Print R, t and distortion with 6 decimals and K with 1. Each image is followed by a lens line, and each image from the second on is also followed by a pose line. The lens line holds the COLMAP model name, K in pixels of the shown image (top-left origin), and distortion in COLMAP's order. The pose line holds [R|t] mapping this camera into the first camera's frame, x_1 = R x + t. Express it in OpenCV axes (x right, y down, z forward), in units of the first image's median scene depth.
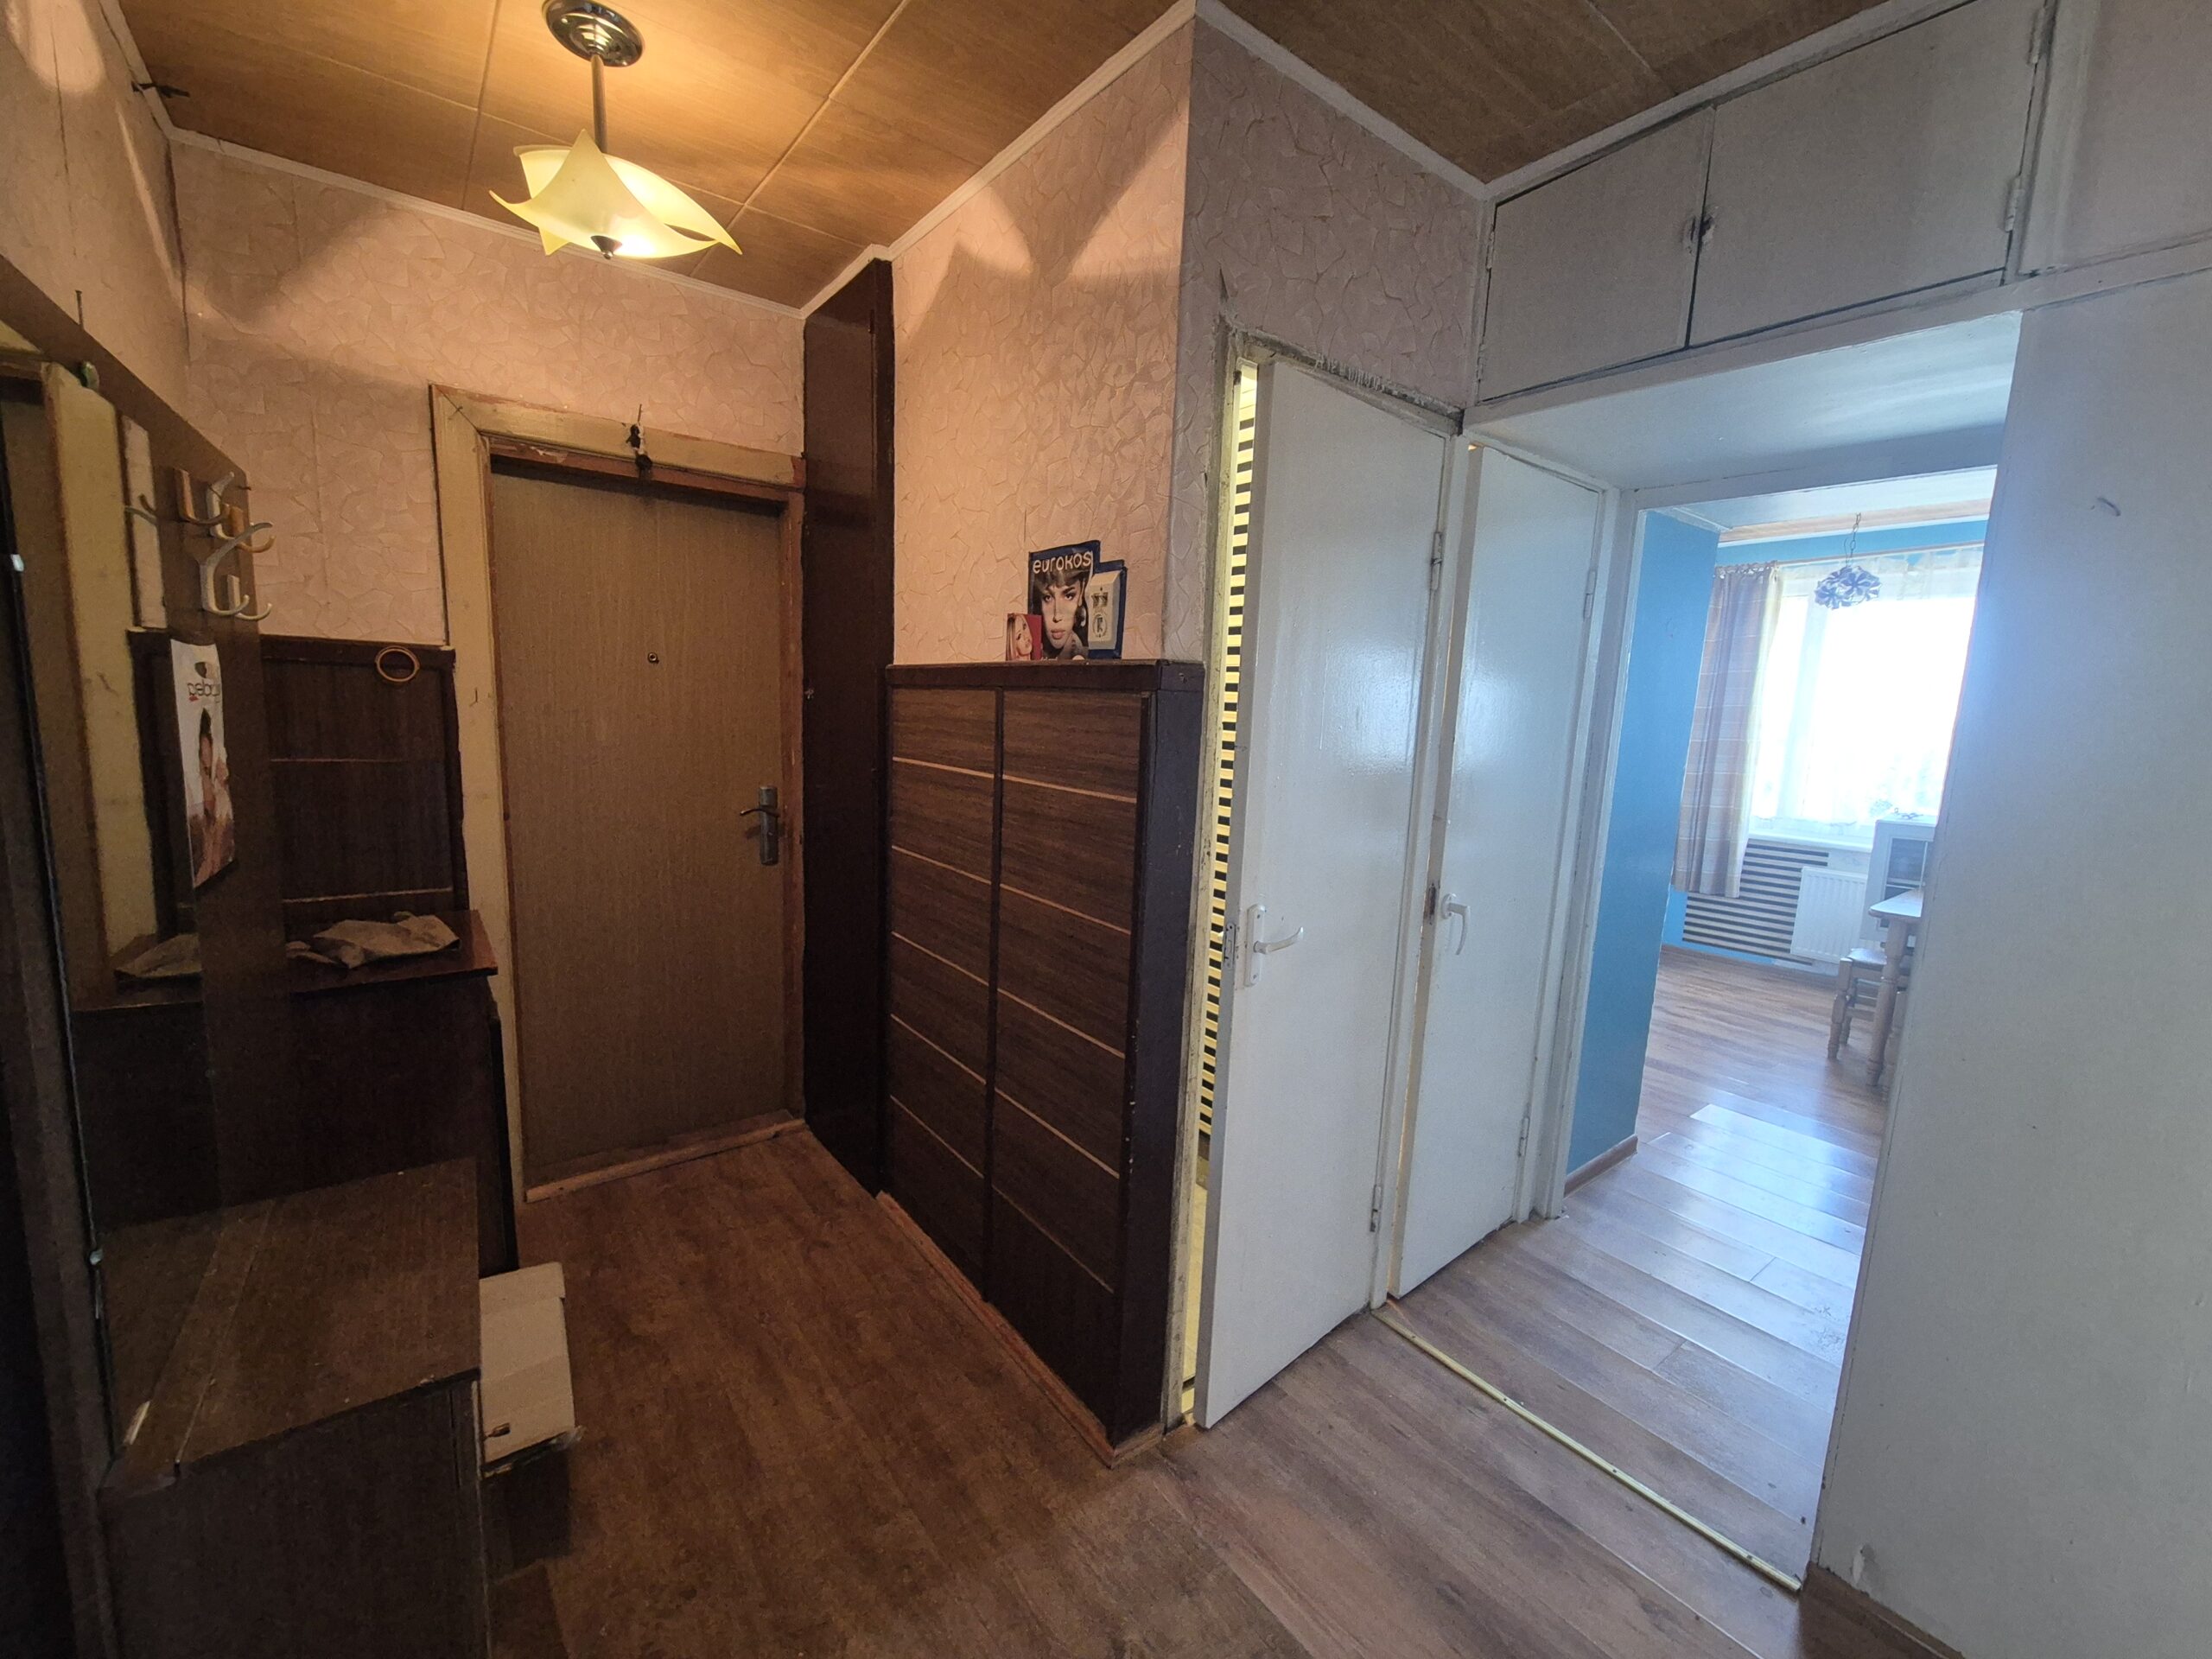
lens RADIAL K [[911.5, 0, 1103.2], [0, 911.5, 827.5], [0, 0, 1]] dist [-0.003926, 0.002702]
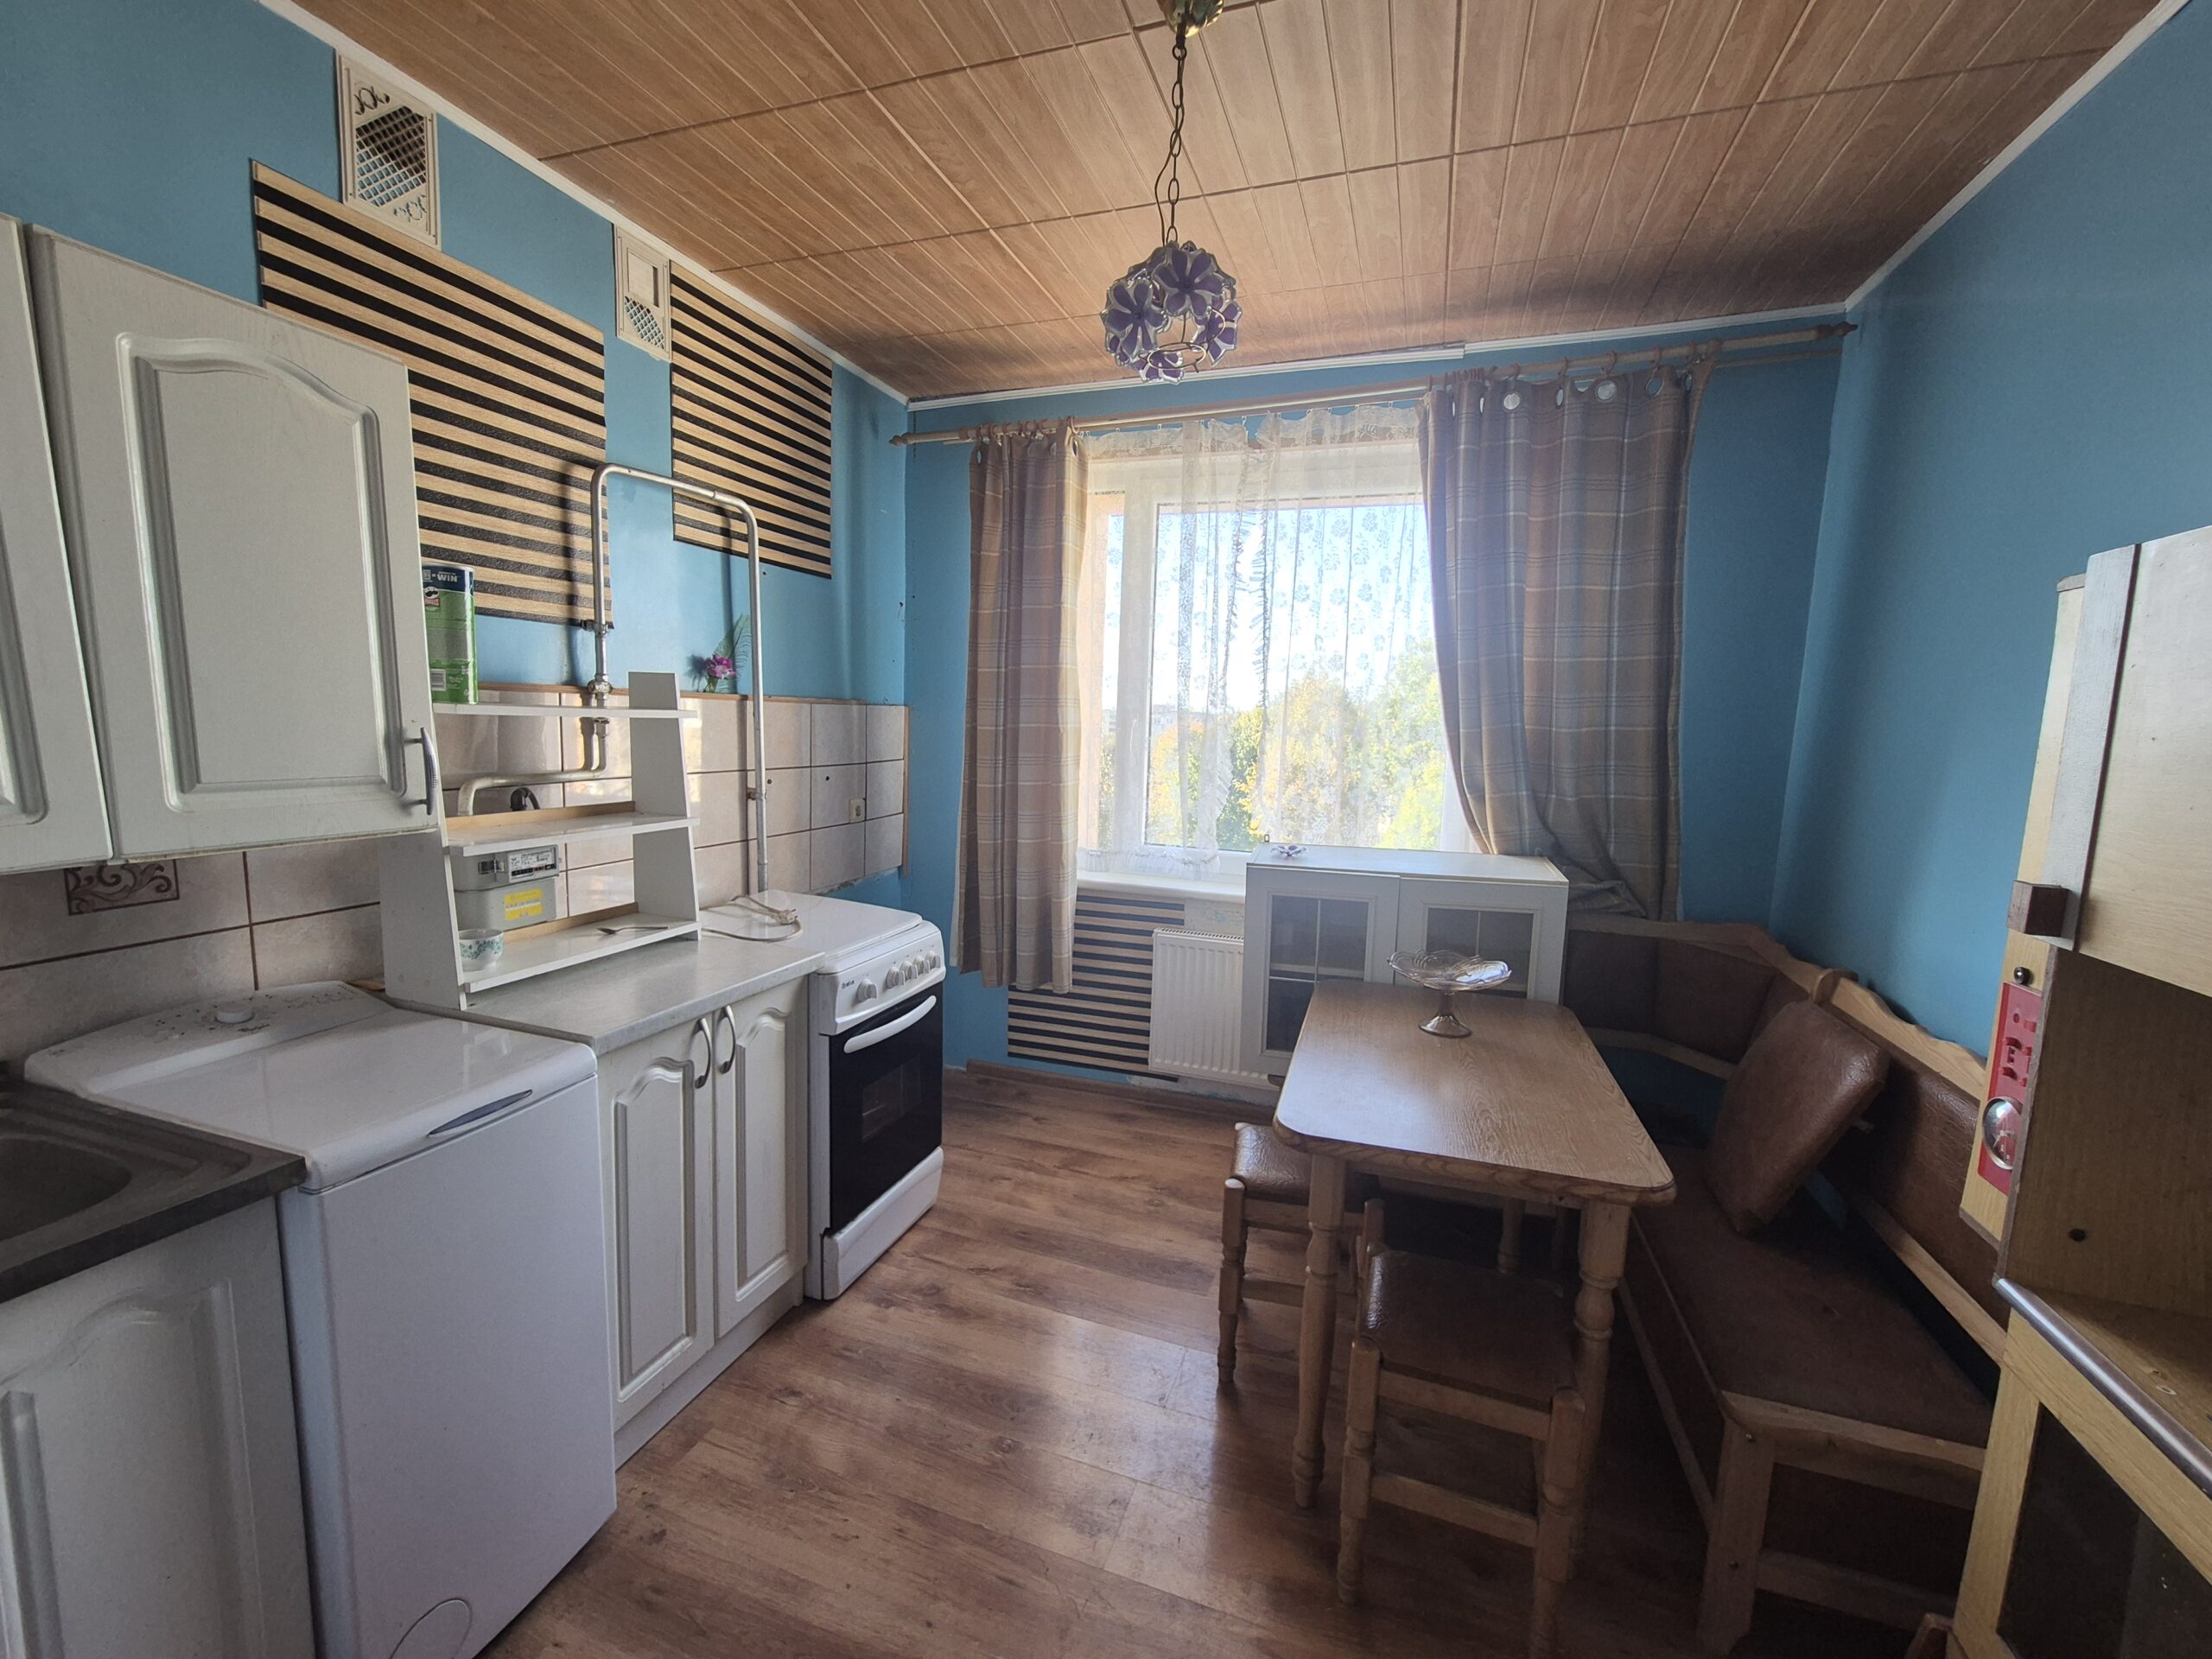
lens RADIAL K [[911.5, 0, 1101.2], [0, 911.5, 829.4], [0, 0, 1]] dist [-0.003926, 0.002702]
pose [[0.828856, -0.087833, 0.552525, 0.401945], [0.084451, 0.995925, 0.031631, -0.045972], [-0.553051, 0.020444, 0.832896, 0.501126]]
